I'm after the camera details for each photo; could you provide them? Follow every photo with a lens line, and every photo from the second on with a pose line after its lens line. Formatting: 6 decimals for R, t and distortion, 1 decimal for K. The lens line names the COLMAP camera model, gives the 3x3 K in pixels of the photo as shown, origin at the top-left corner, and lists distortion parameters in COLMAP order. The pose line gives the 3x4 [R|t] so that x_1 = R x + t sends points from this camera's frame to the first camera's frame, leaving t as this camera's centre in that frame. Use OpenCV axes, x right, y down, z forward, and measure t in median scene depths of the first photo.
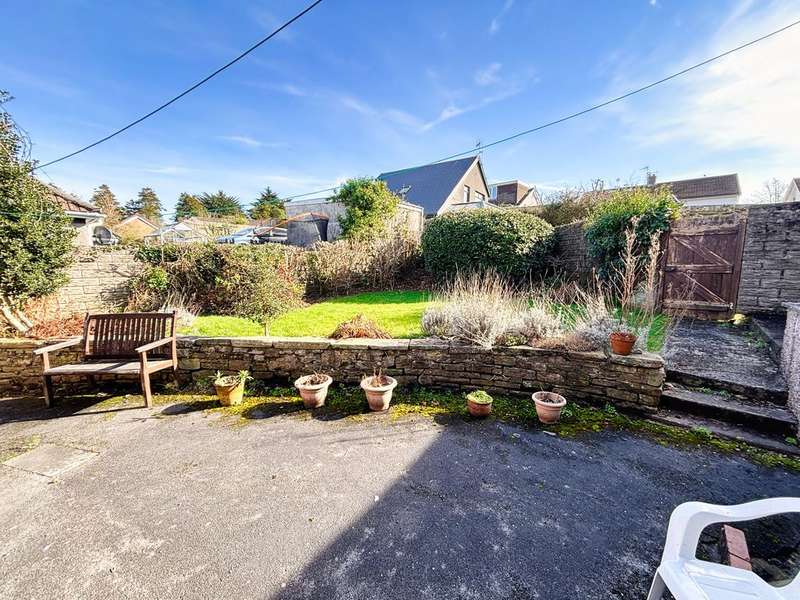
lens RADIAL K [[324.9, 0, 398.3], [0, 324.9, 299.0], [0, 0, 1]] dist [-0.006432, 0.001941]
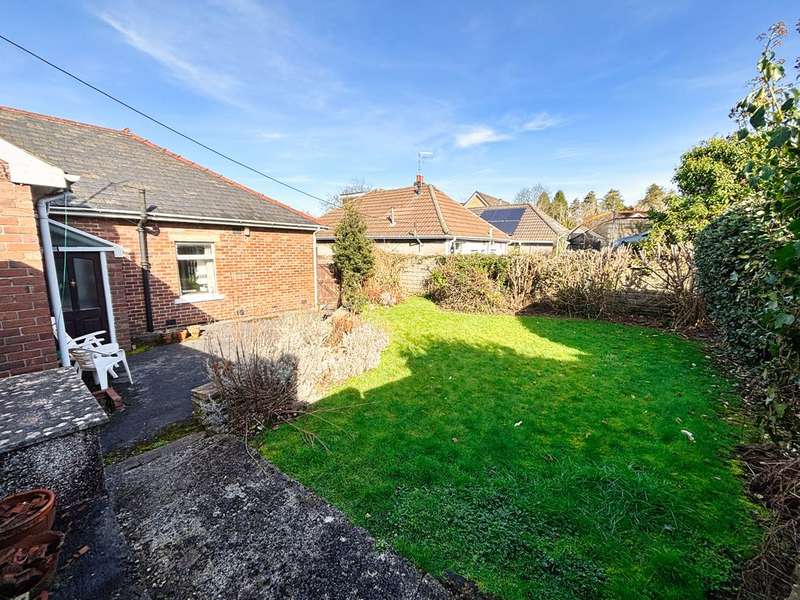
lens RADIAL K [[324.9, 0, 402.3], [0, 324.9, 303.8], [0, 0, 1]] dist [-0.006432, 0.001941]
pose [[0.053462, 0.177412, -0.982683, 1.085737], [-0.131906, 0.976722, 0.169160, -0.225821], [0.989820, 0.120578, 0.075619, 0.905040]]
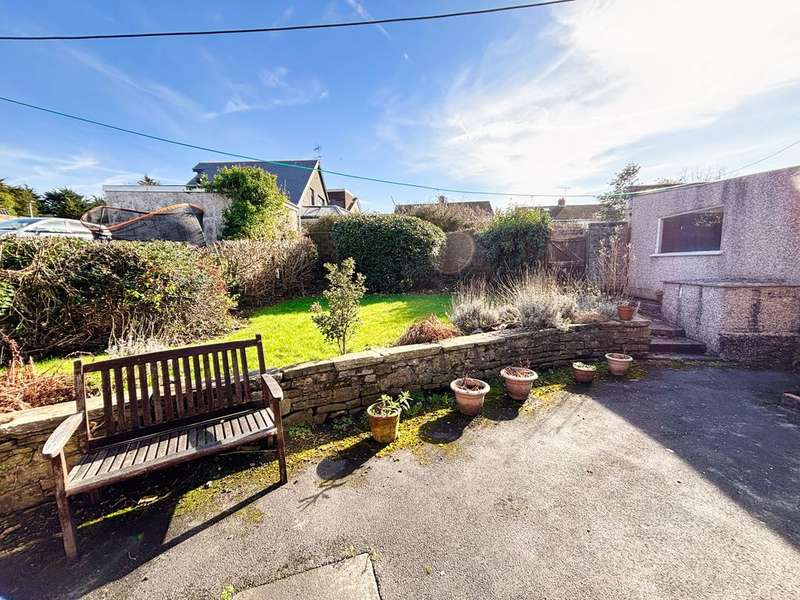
lens RADIAL K [[324.9, 0, 396.7], [0, 324.9, 301.8], [0, 0, 1]] dist [-0.006432, 0.001941]
pose [[0.836971, -0.078046, 0.541653, -0.569717], [0.082329, 0.996471, 0.016363, -0.012766], [-0.541018, 0.030898, 0.840443, 0.198308]]
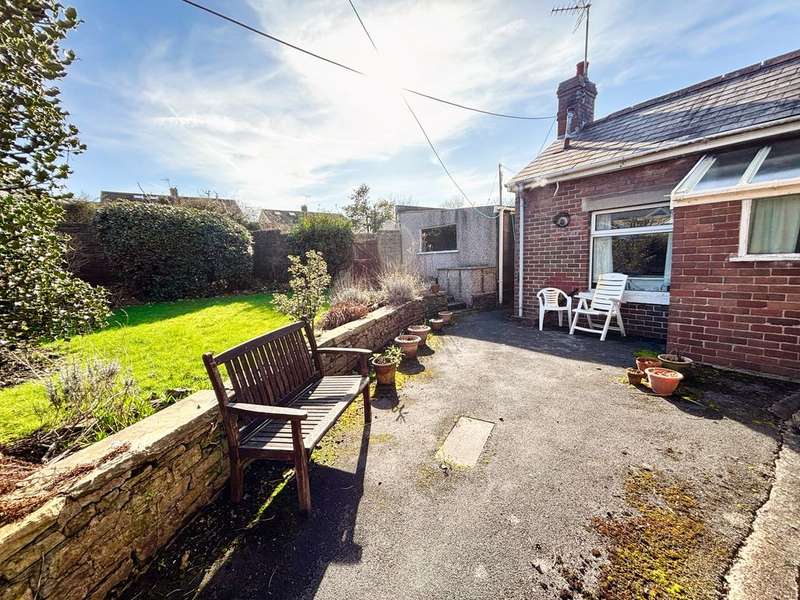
lens RADIAL K [[324.9, 0, 401.0], [0, 324.9, 301.4], [0, 0, 1]] dist [-0.006432, 0.001941]
pose [[0.211238, -0.135298, 0.968025, -0.959374], [0.155097, 0.982466, 0.103472, -0.028128], [-0.965051, 0.128281, 0.228519, 0.430378]]
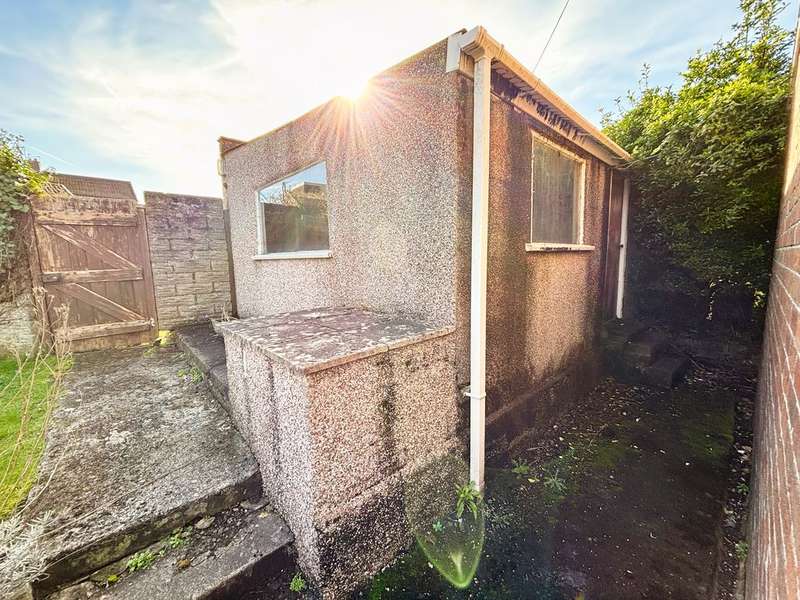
lens RADIAL K [[324.9, 0, 396.5], [0, 324.9, 303.8], [0, 0, 1]] dist [-0.006432, 0.001941]
pose [[0.117956, -0.136836, 0.983546, 0.363854], [0.136497, 0.983293, 0.120431, -0.036562], [-0.983593, 0.120046, 0.134664, 0.336554]]
